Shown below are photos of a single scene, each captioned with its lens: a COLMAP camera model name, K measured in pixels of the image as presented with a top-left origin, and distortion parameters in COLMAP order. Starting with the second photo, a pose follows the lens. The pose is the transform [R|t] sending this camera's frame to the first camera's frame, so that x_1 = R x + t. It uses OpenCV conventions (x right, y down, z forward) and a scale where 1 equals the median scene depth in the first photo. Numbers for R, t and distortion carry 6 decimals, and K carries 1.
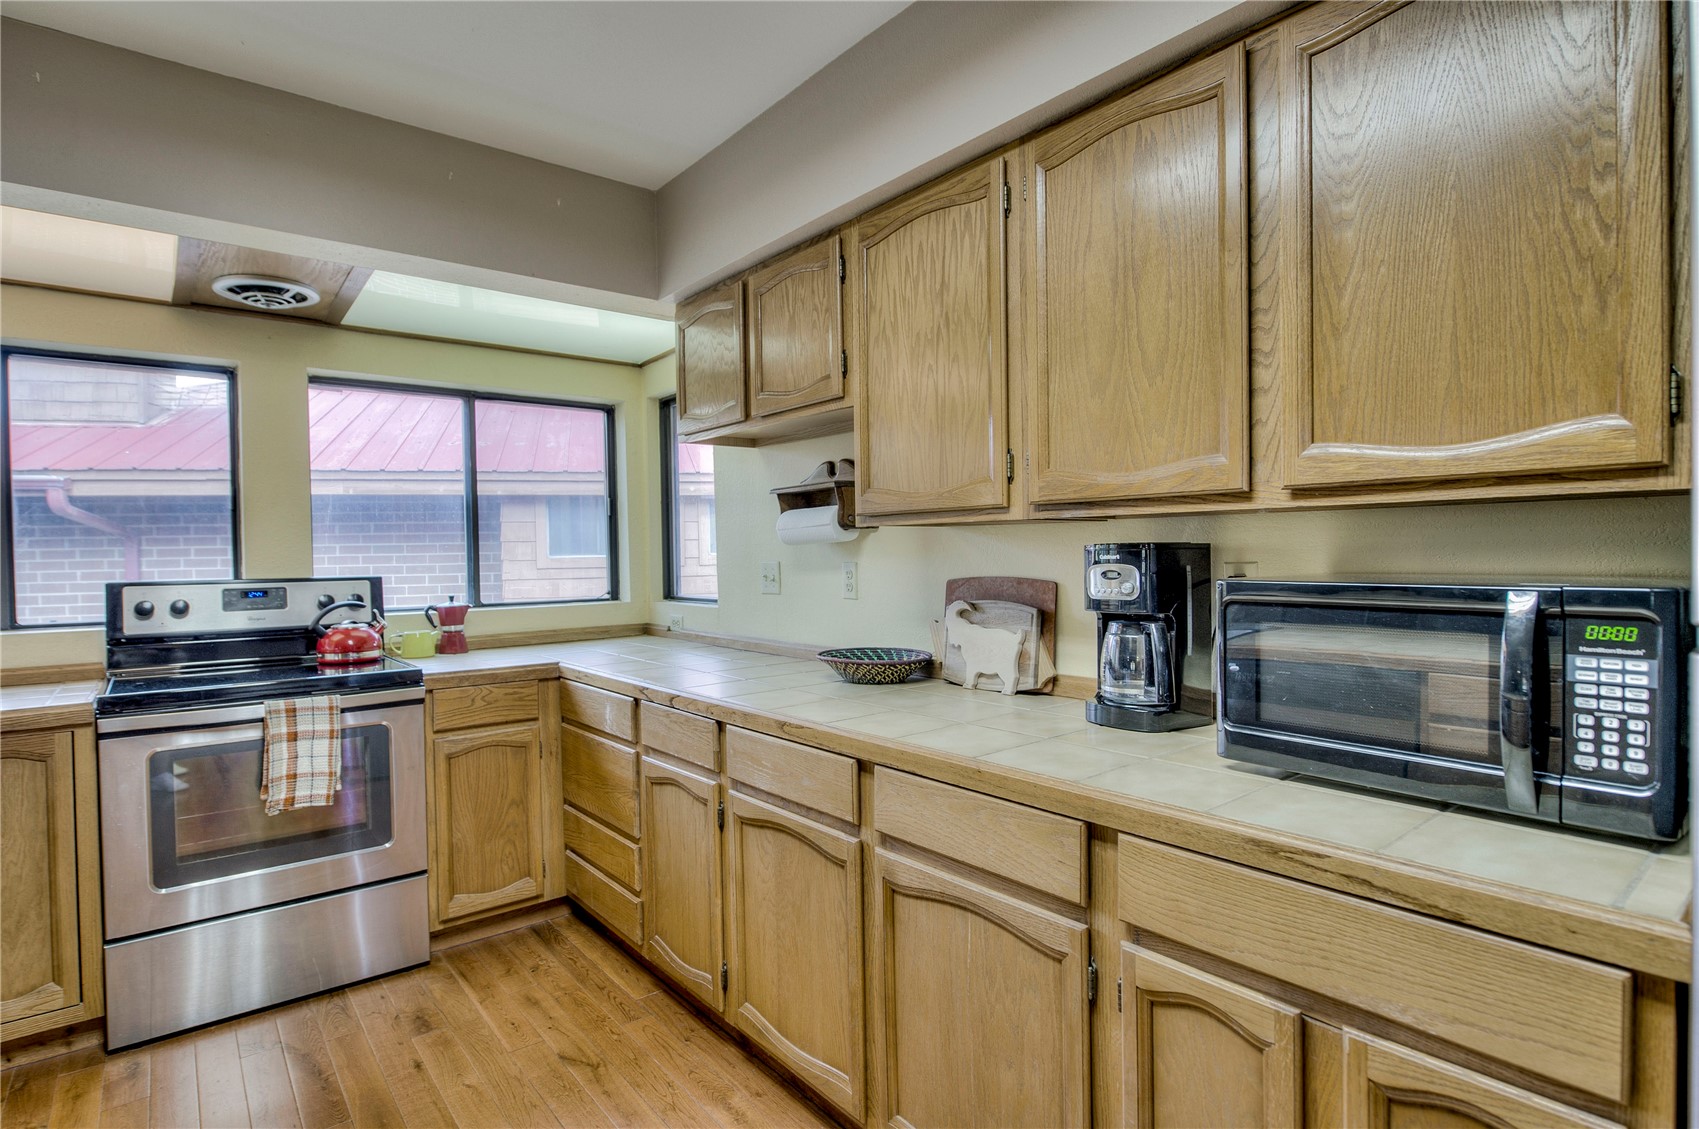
lens RADIAL K [[864.8, 0, 844.7], [0, 864.8, 569.2], [0, 0, 1]] dist [-0.001814, -0.000310]
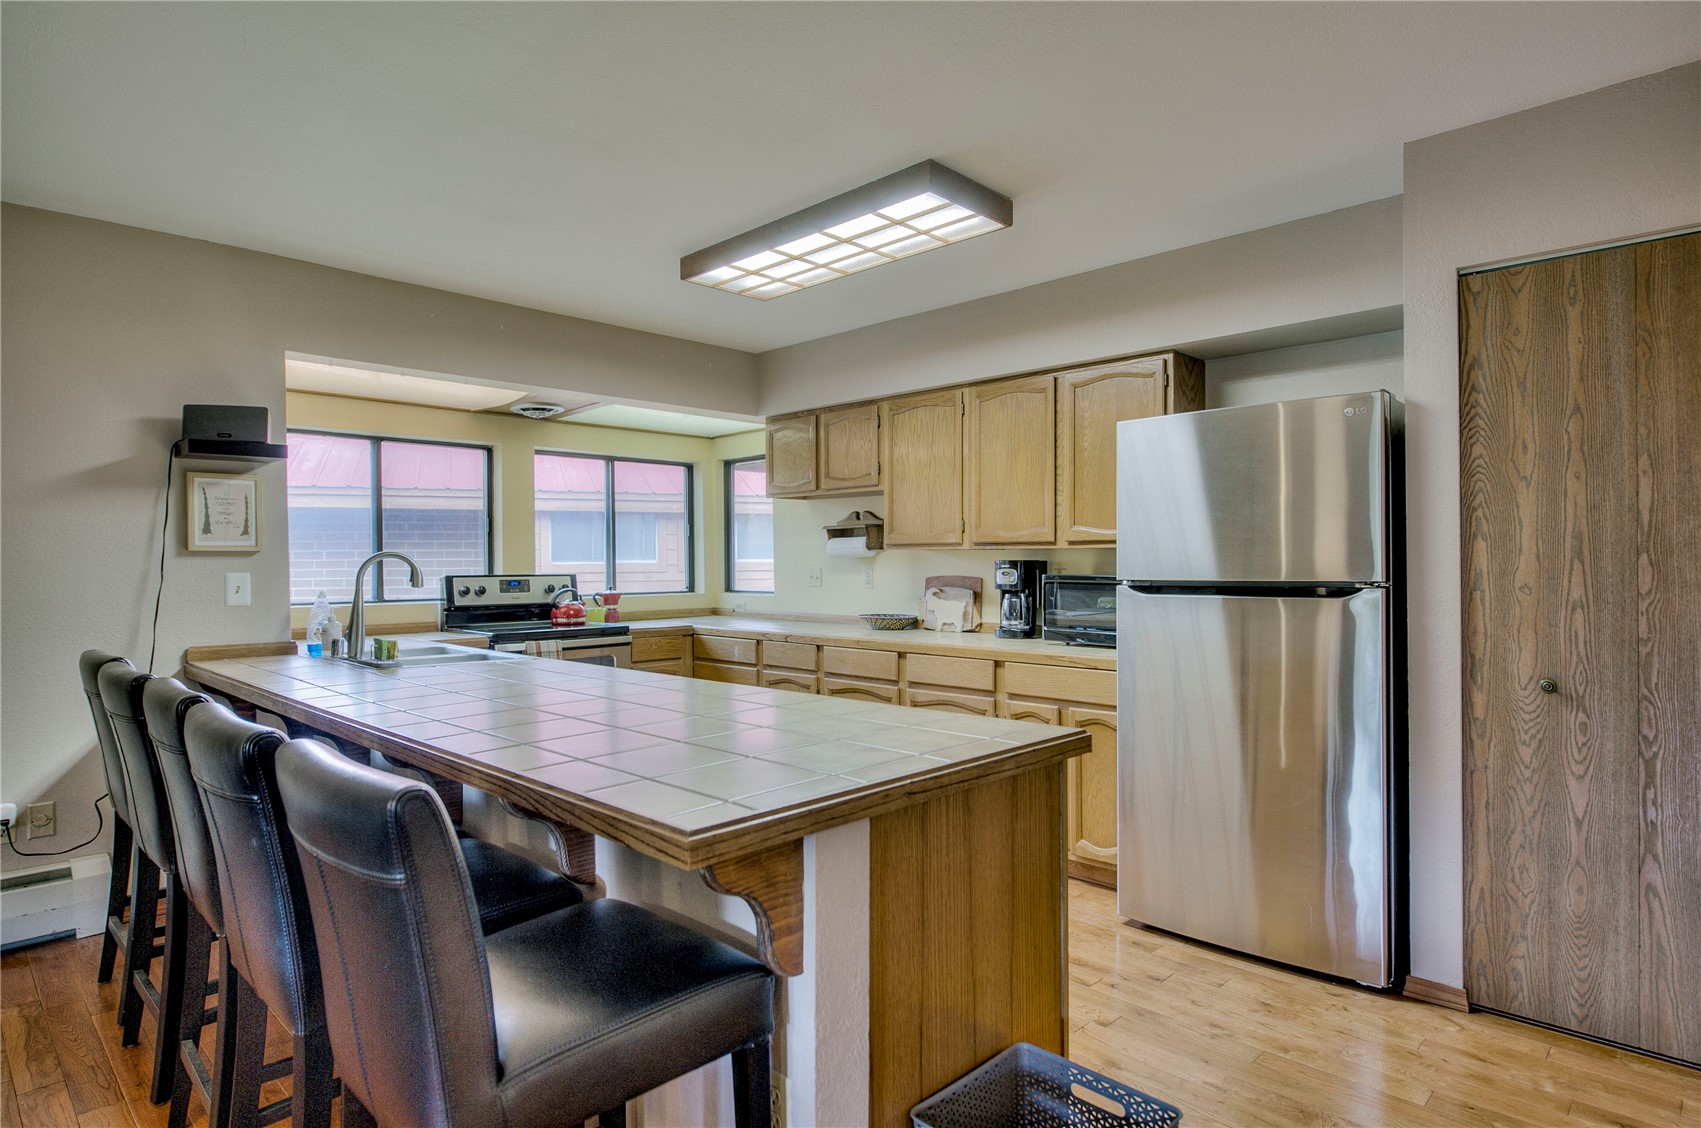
lens RADIAL K [[915.1, 0, 853.9], [0, 915.1, 571.6], [0, 0, 1]] dist [-0.001777, -0.000649]
pose [[0.993326, 0.011010, 0.114813, -0.307571], [-0.009899, 0.999899, -0.010244, 0.024194], [-0.114914, 0.009039, 0.993334, -1.129366]]
